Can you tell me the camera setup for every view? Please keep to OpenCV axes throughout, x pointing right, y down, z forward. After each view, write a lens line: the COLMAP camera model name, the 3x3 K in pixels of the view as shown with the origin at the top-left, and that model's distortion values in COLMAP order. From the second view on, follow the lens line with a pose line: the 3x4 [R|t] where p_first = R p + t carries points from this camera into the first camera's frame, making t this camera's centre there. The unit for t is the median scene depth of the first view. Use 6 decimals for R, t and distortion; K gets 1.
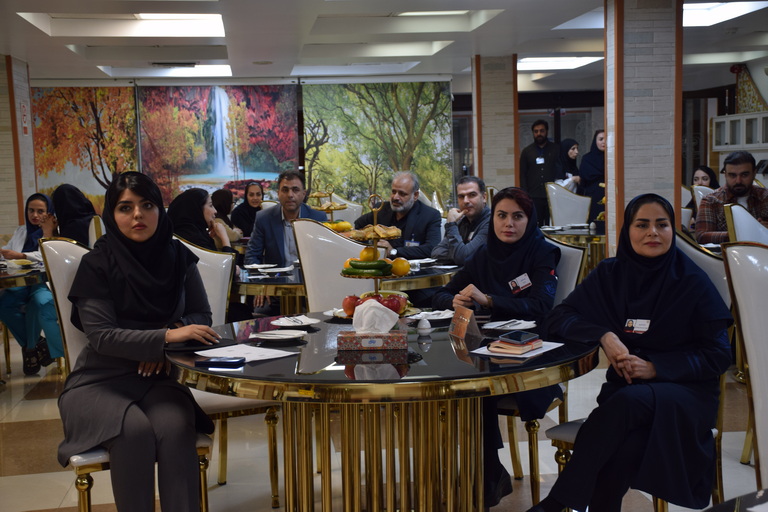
lens RADIAL K [[1084.1, 0, 383.7], [0, 1084.1, 258.5], [0, 0, 1]] dist [0.268543, 0.000000]
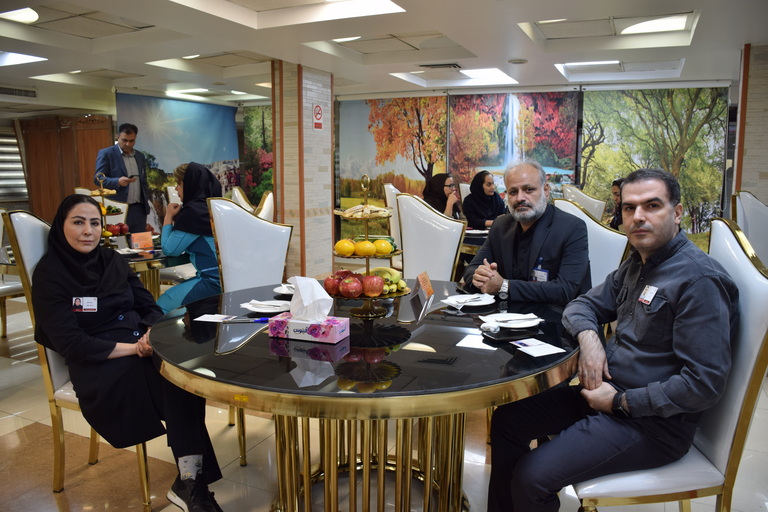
lens RADIAL K [[603.4, 0, 383.0], [0, 603.4, 257.2], [0, 0, 1]] dist [-0.095893, 0.045137]
pose [[0.876094, 0.106701, -0.470185, 0.050952], [-0.075152, 0.993506, 0.085429, -0.024339], [0.476247, -0.039508, 0.878424, 0.350049]]
